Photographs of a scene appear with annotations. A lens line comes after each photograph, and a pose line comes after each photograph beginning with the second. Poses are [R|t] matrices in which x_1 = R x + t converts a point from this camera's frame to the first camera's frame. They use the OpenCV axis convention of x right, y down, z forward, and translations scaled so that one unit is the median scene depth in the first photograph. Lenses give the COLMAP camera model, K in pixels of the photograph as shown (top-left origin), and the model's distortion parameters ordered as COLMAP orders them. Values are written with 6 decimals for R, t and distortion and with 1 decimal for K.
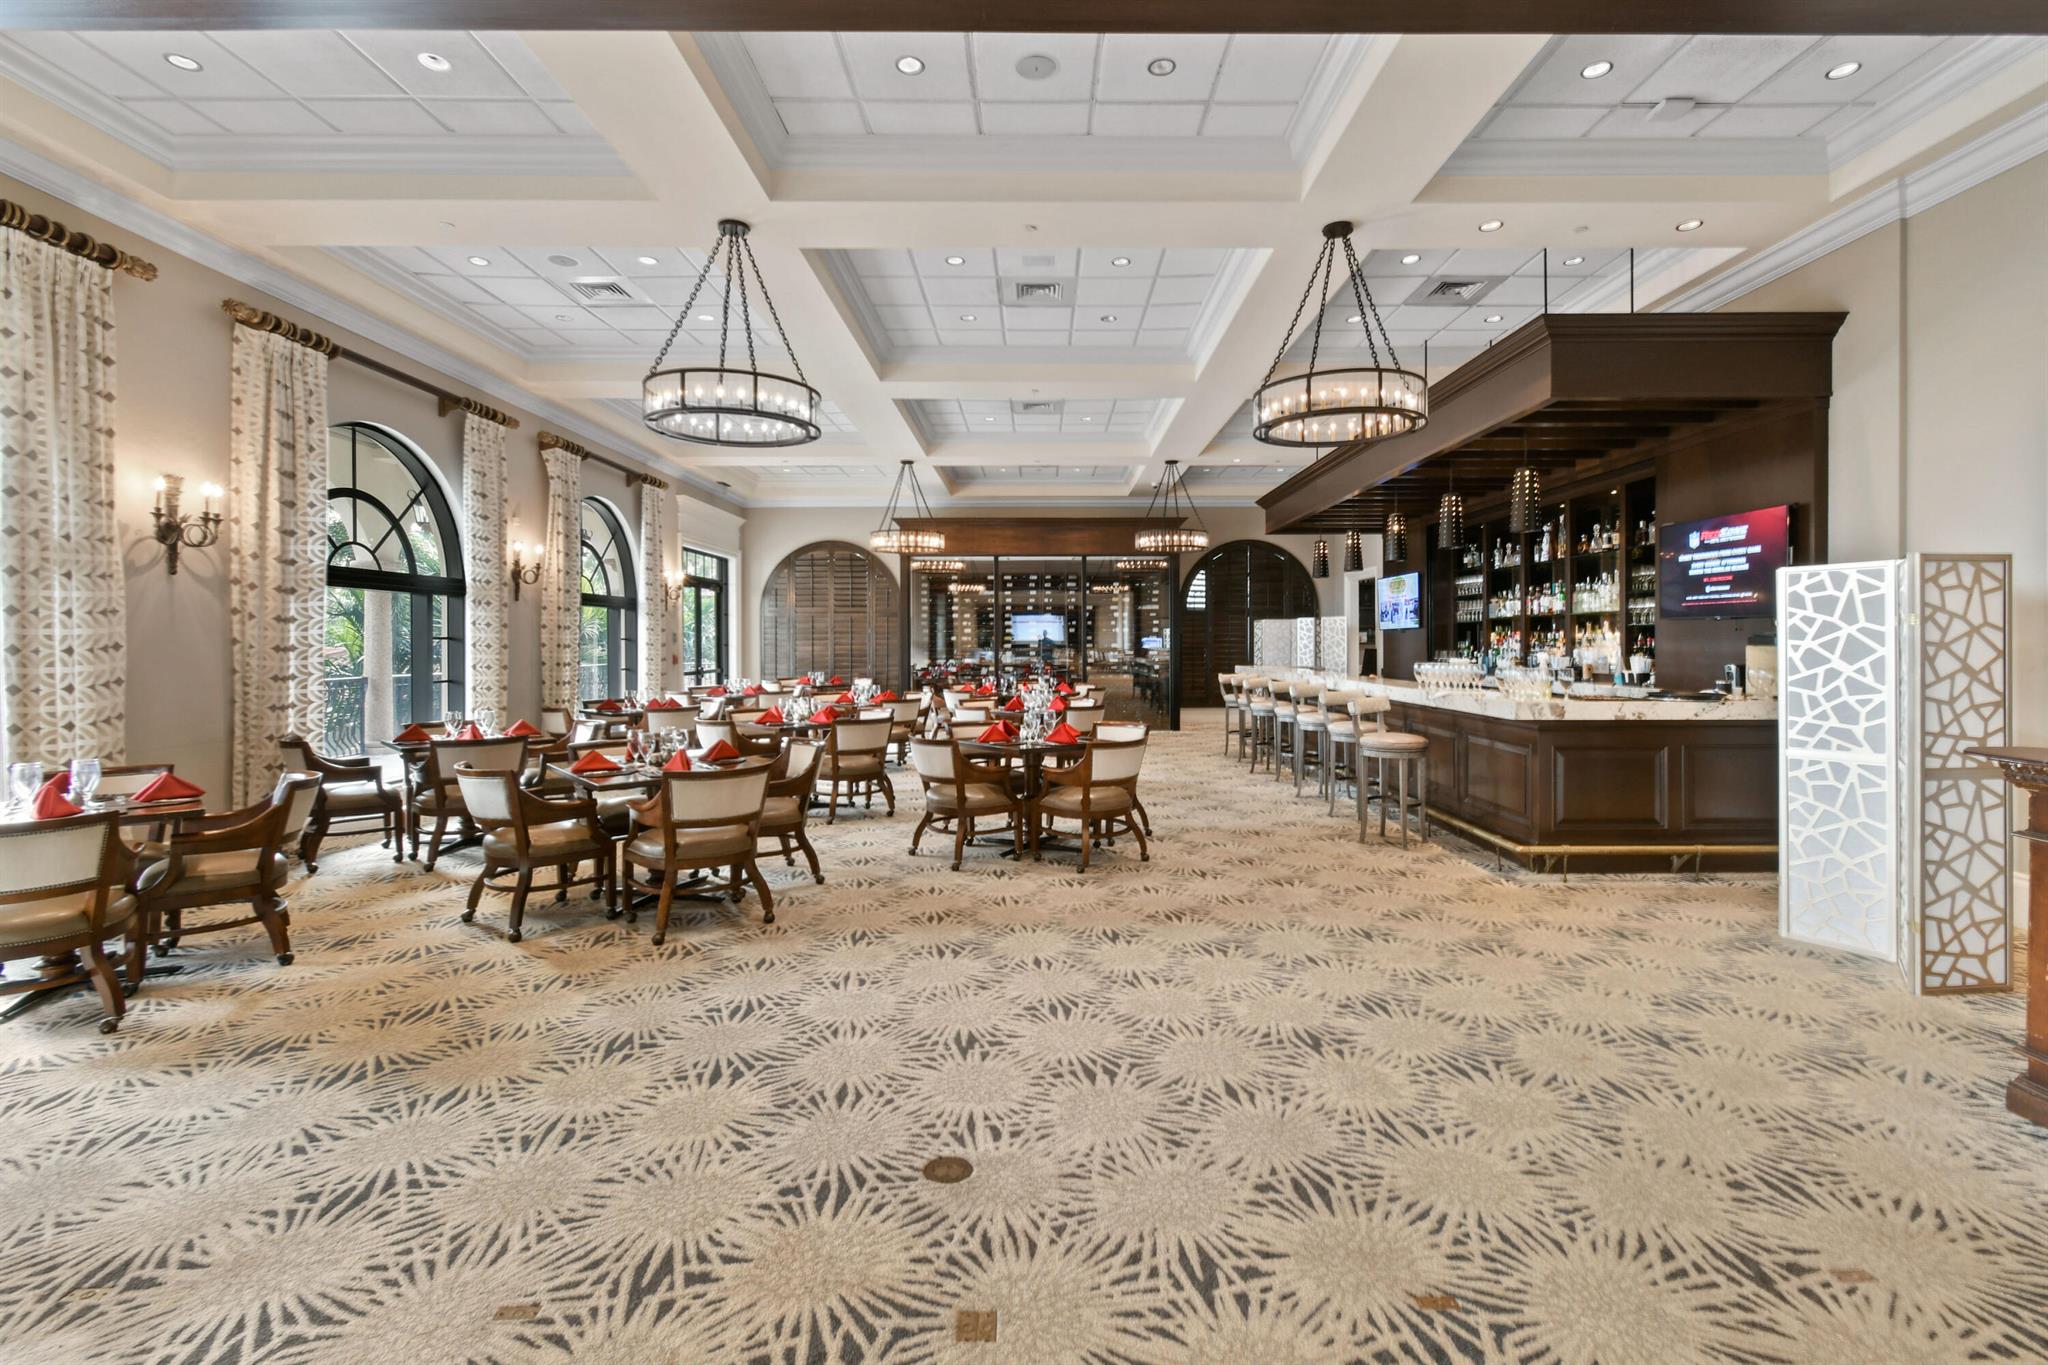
lens RADIAL K [[941.8, 0, 1028.2], [0, 941.8, 643.6], [0, 0, 1]] dist [0.033851, -0.000161]
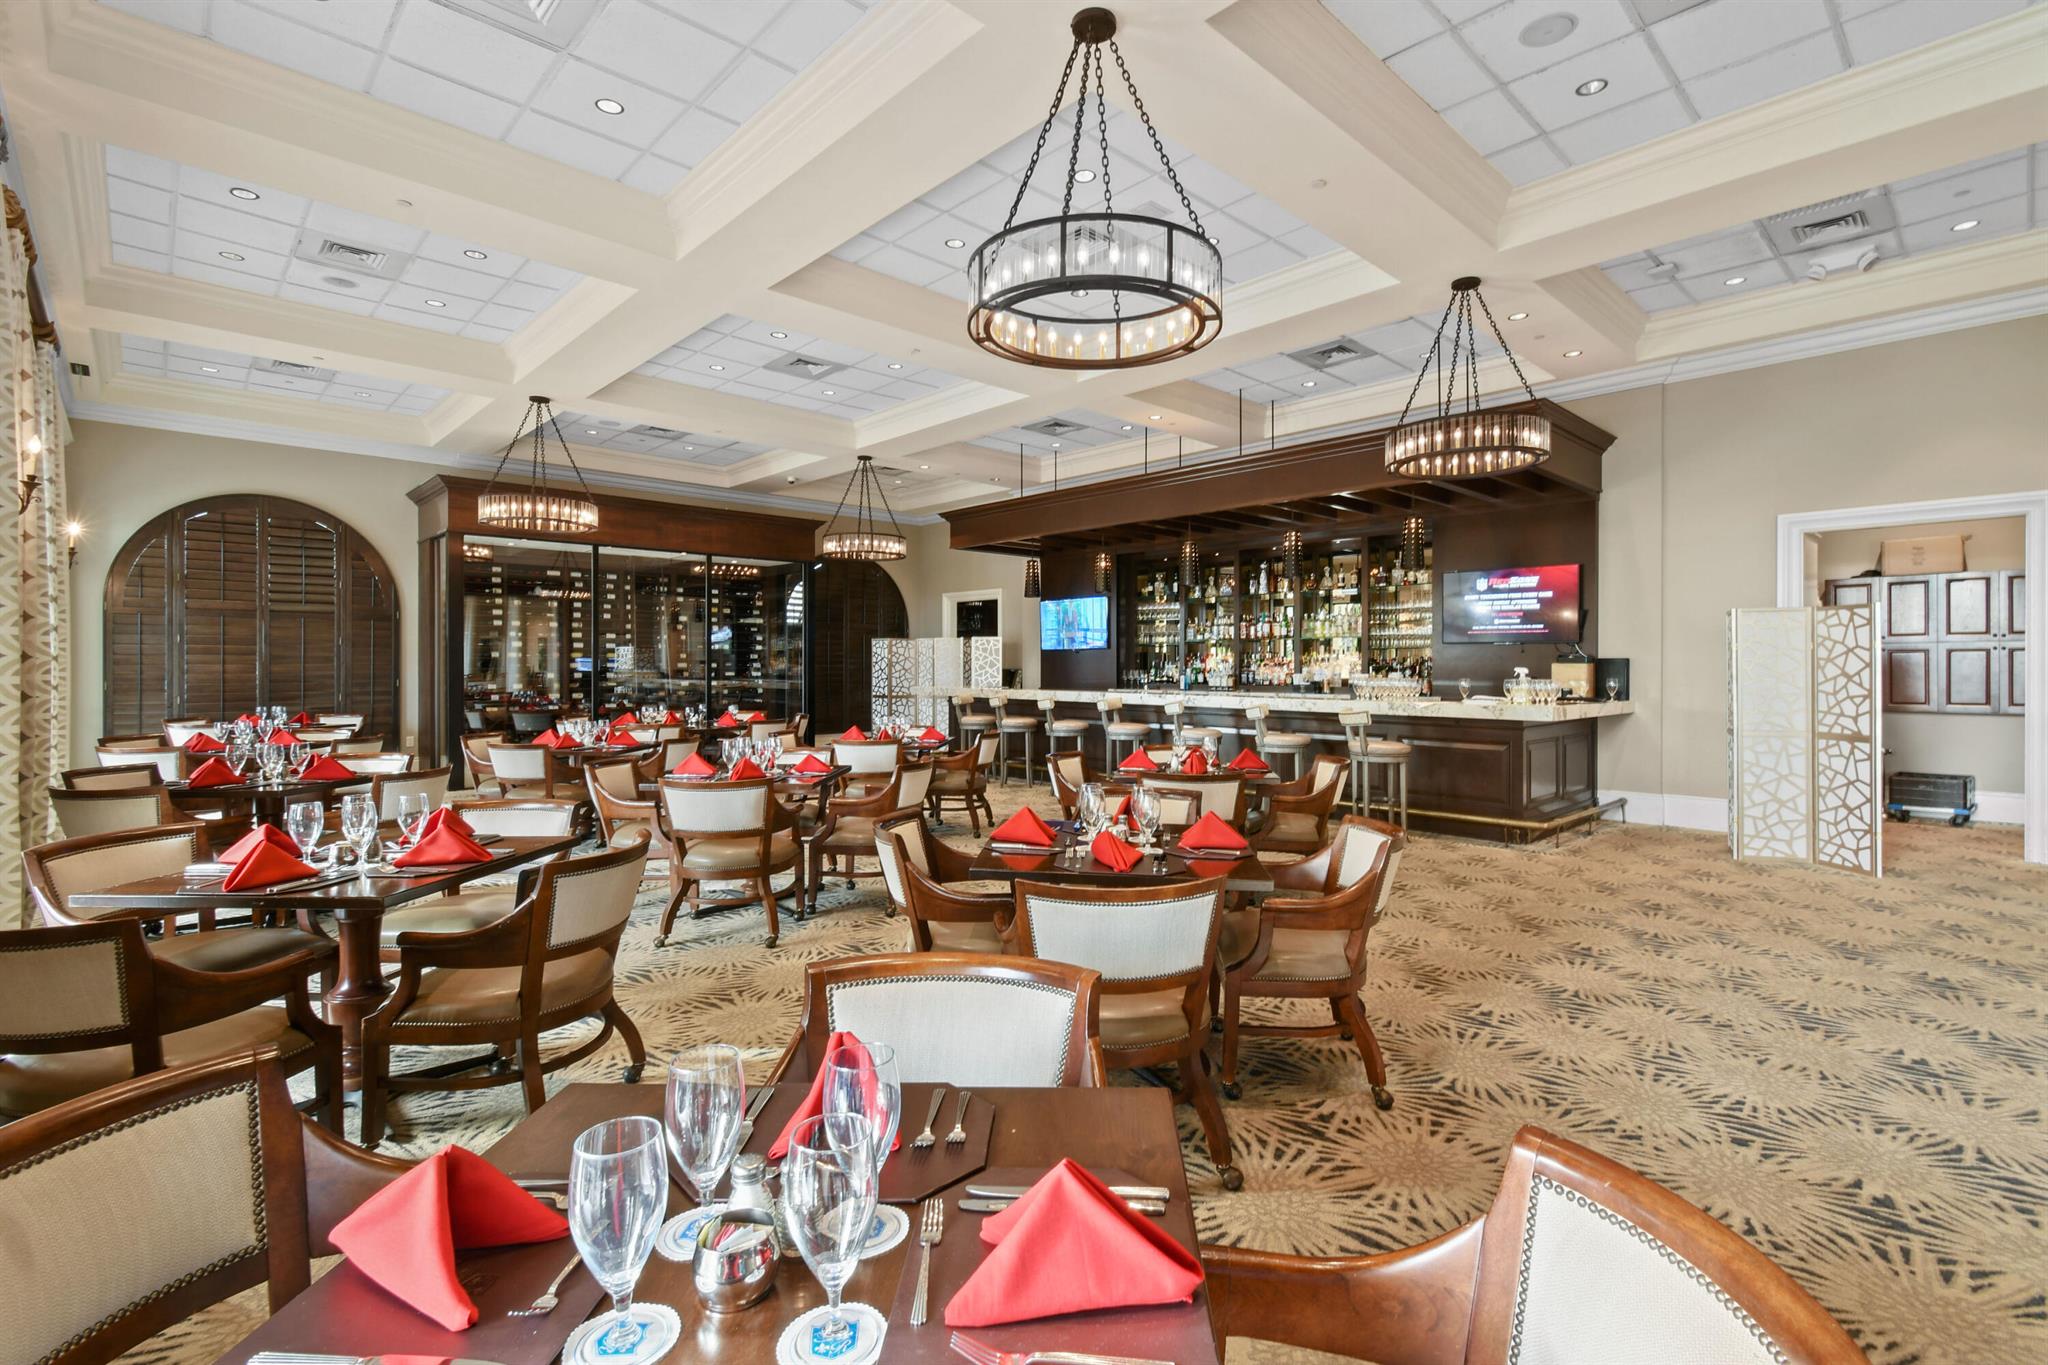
lens RADIAL K [[948.3, 0, 1020.9], [0, 948.3, 671.1], [0, 0, 1]] dist [0.000266, 0.000223]
pose [[0.725723, 0.000008, 0.687987, -1.054332], [-0.002267, 0.999995, 0.002381, 0.018313], [-0.687983, -0.003288, 0.725719, 0.724081]]
